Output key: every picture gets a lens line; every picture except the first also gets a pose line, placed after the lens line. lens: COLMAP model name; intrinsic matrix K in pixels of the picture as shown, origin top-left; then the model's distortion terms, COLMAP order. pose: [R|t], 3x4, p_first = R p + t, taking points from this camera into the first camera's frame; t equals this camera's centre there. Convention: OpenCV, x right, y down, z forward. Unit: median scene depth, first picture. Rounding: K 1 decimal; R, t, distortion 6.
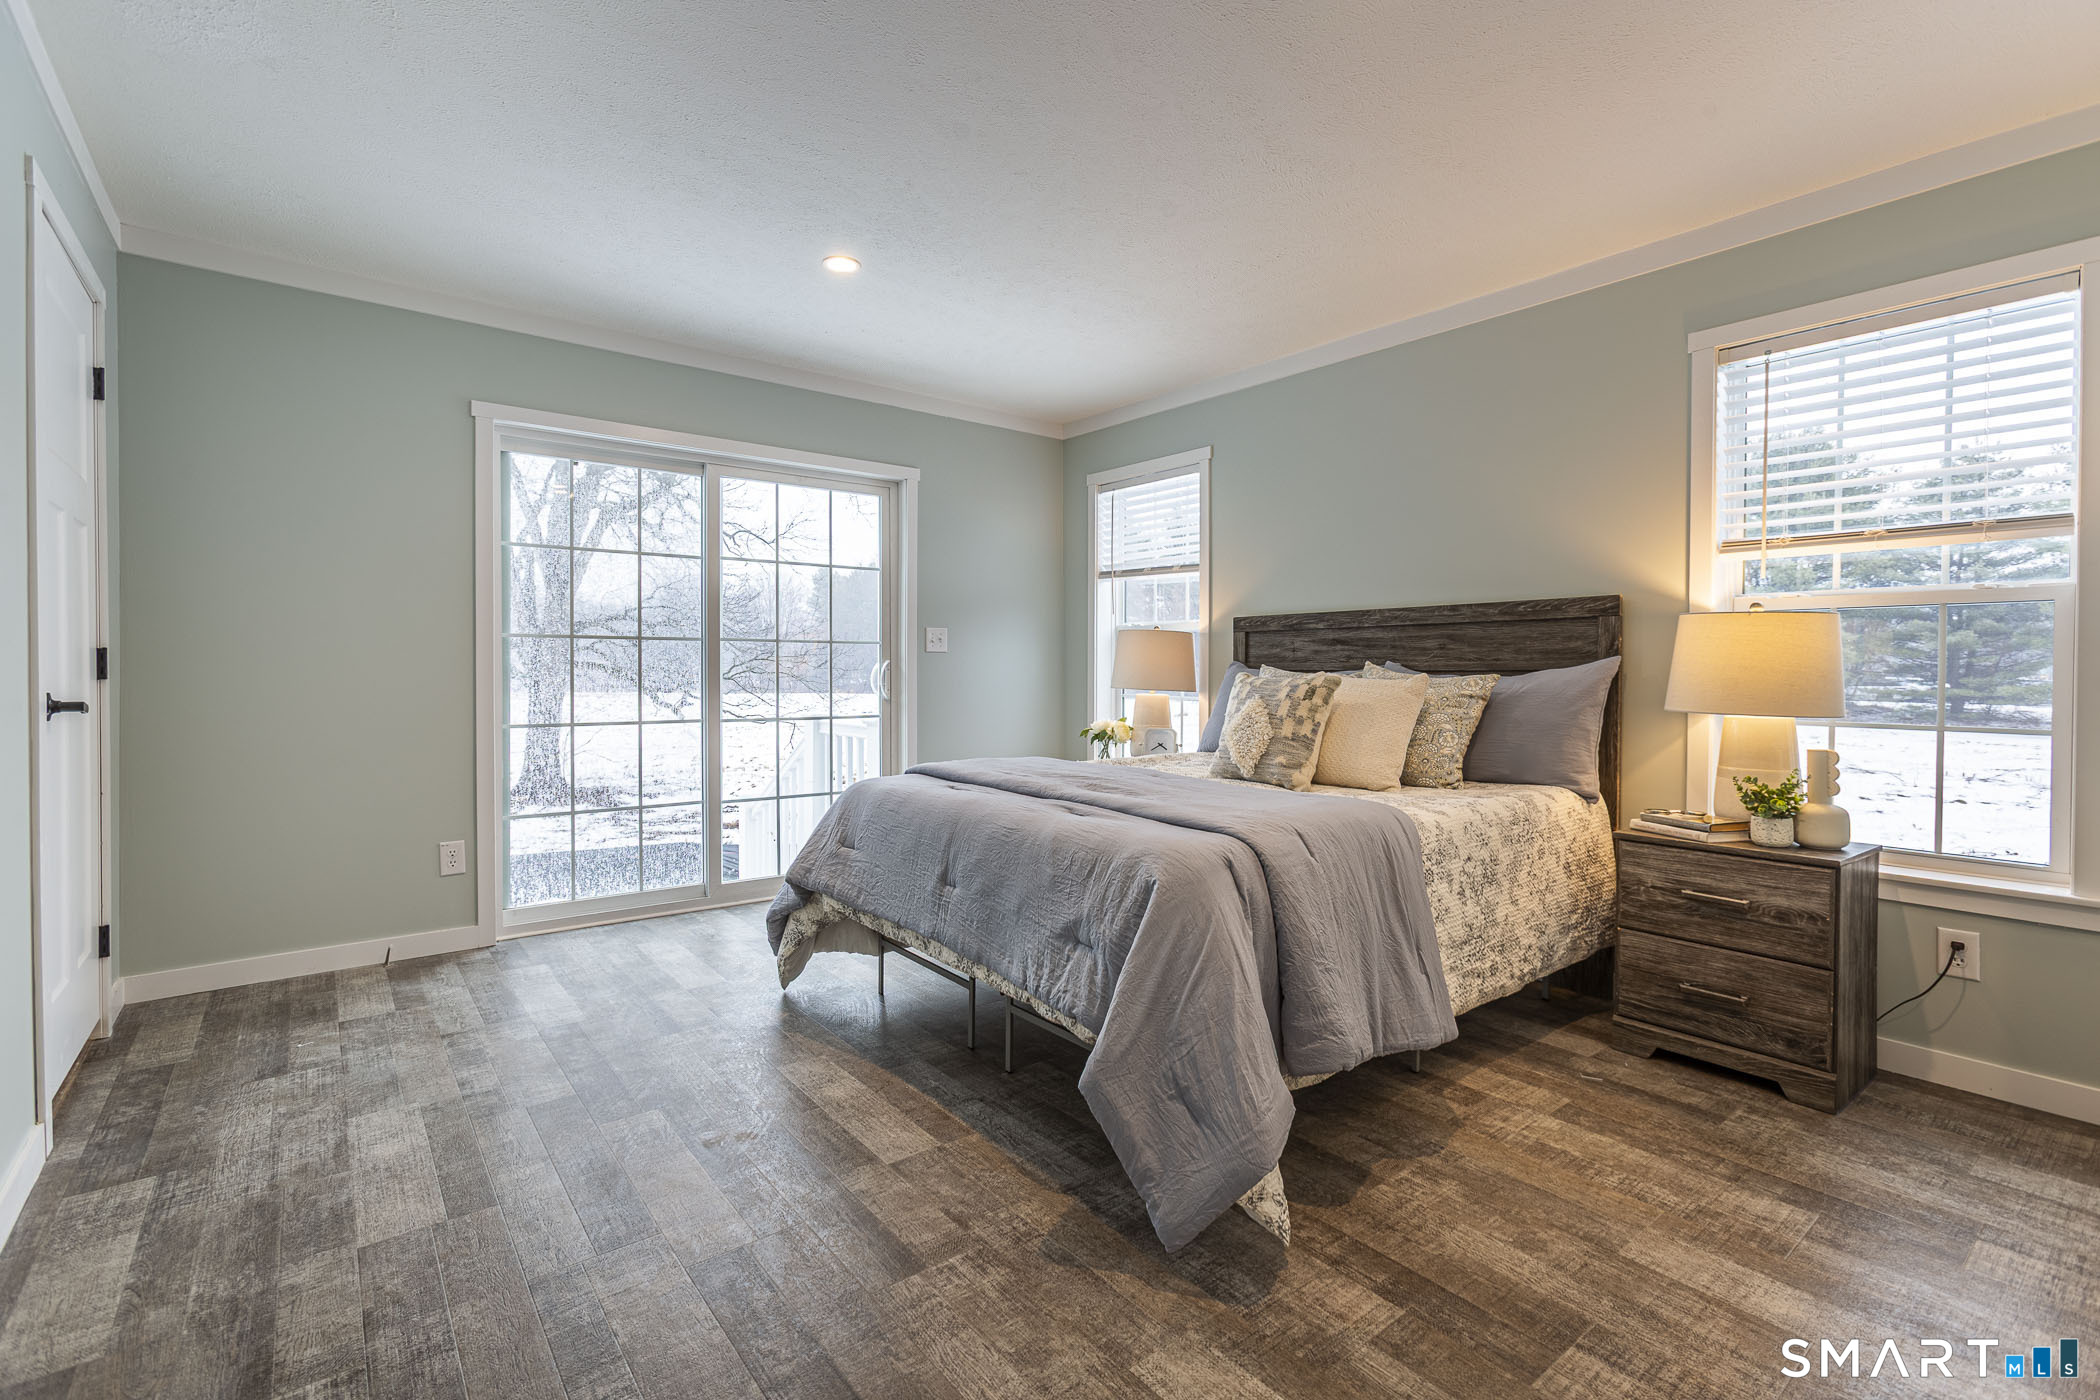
lens RADIAL K [[944.1, 0, 1050.7], [0, 944.1, 712.7], [0, 0, 1]] dist [-0.002807, 0.005013]
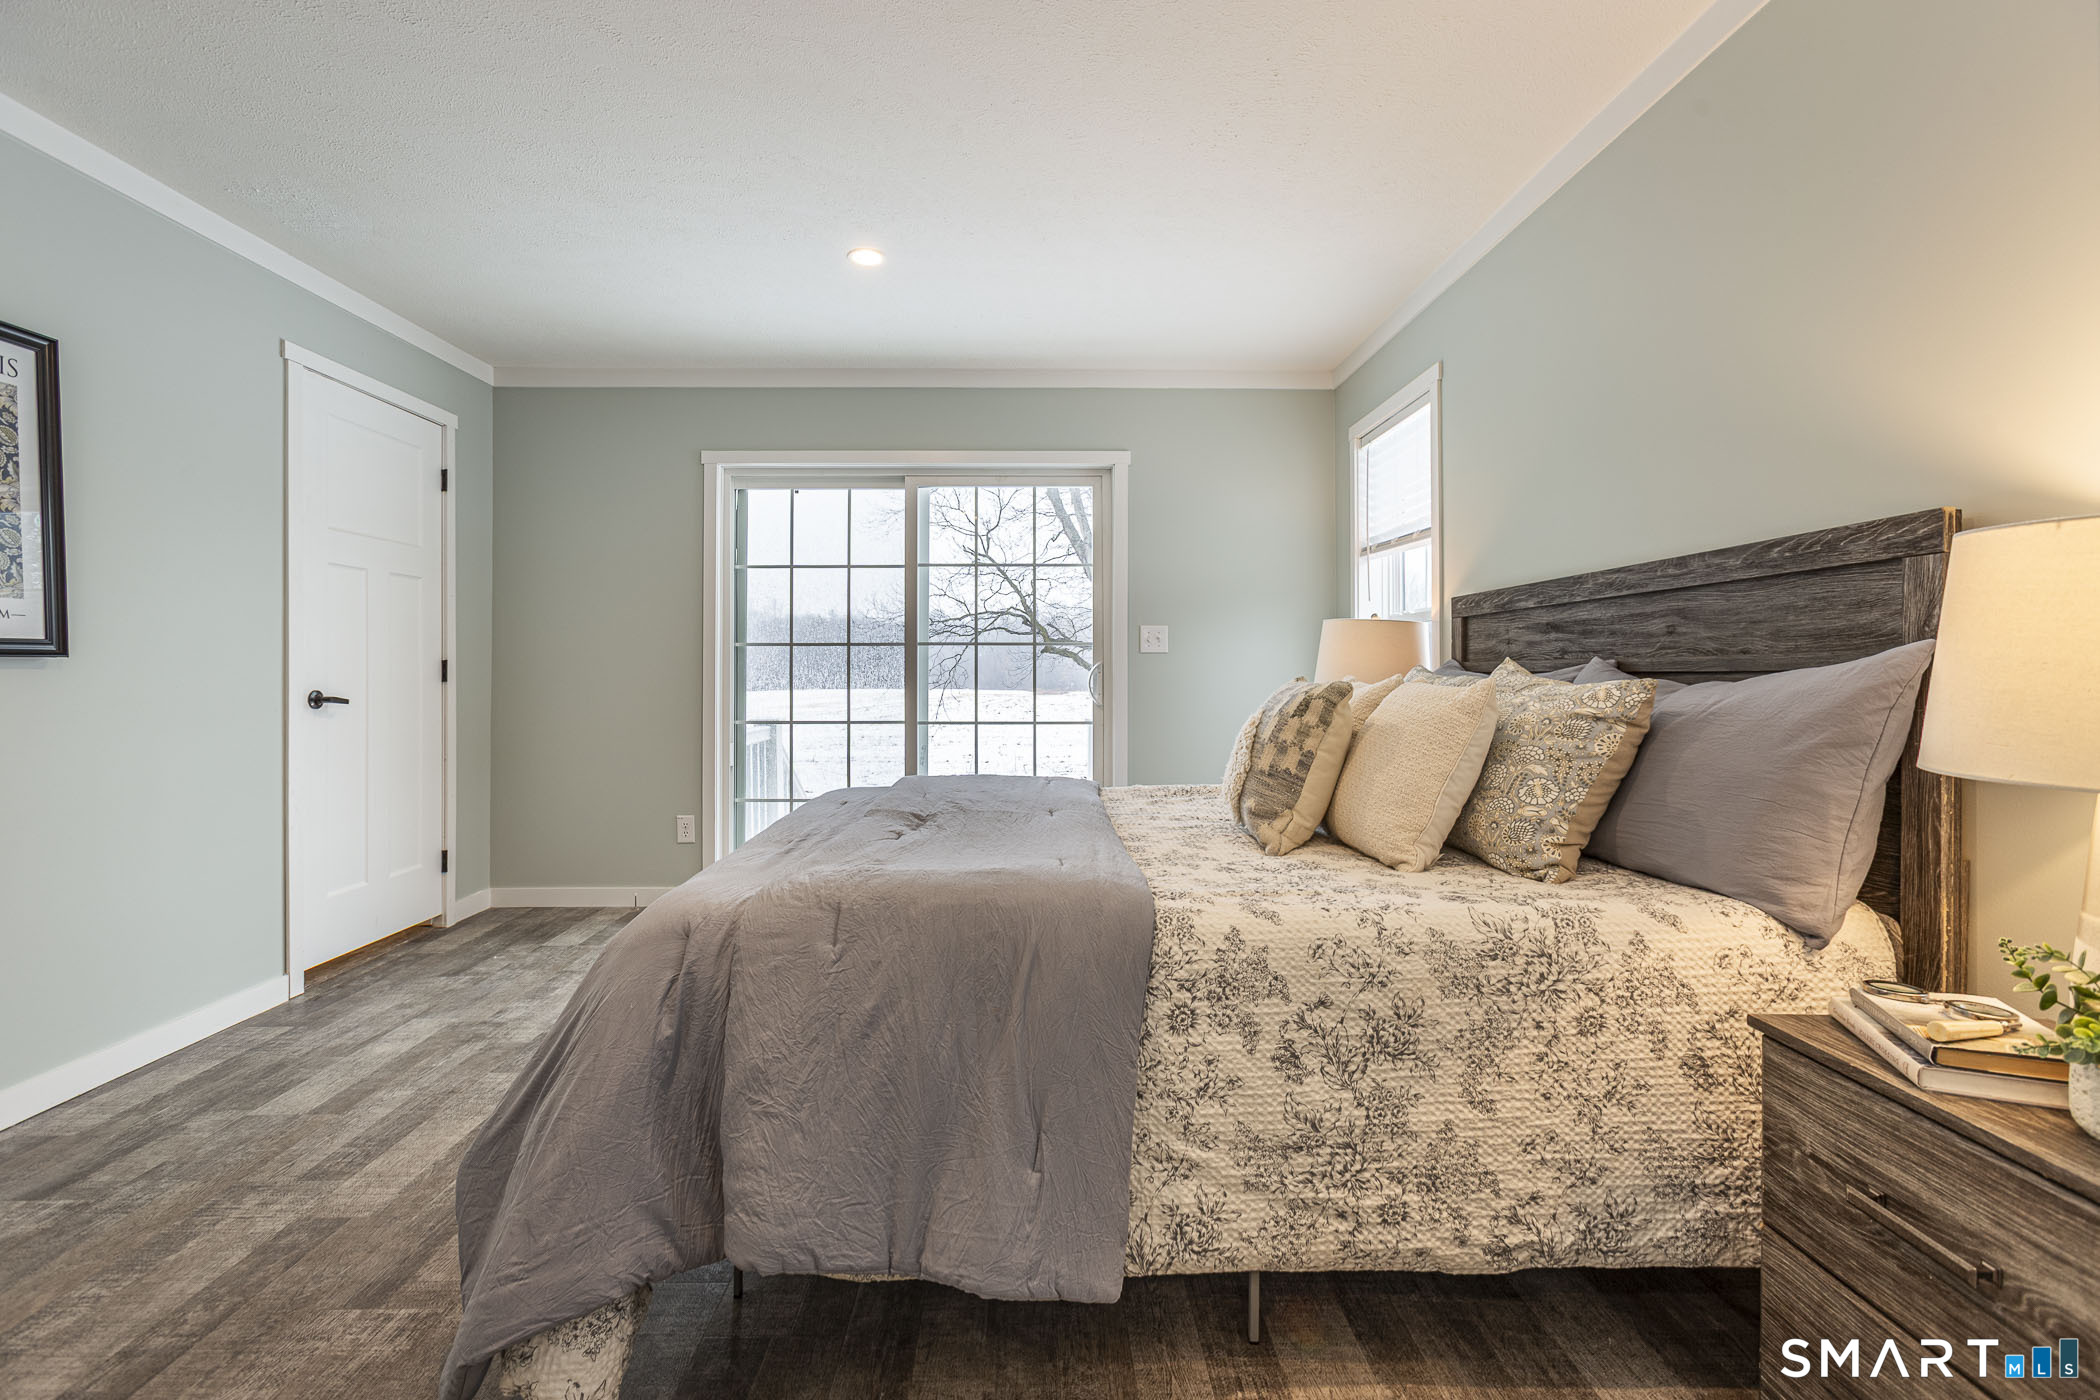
lens RADIAL K [[944.1, 0, 1018.4], [0, 944.1, 699.2], [0, 0, 1]] dist [-0.002807, 0.005013]
pose [[0.789292, 0.014519, -0.613846, 0.519280], [-0.025625, 0.999628, -0.009305, -0.014699], [0.613483, 0.023074, 0.789371, 0.349648]]
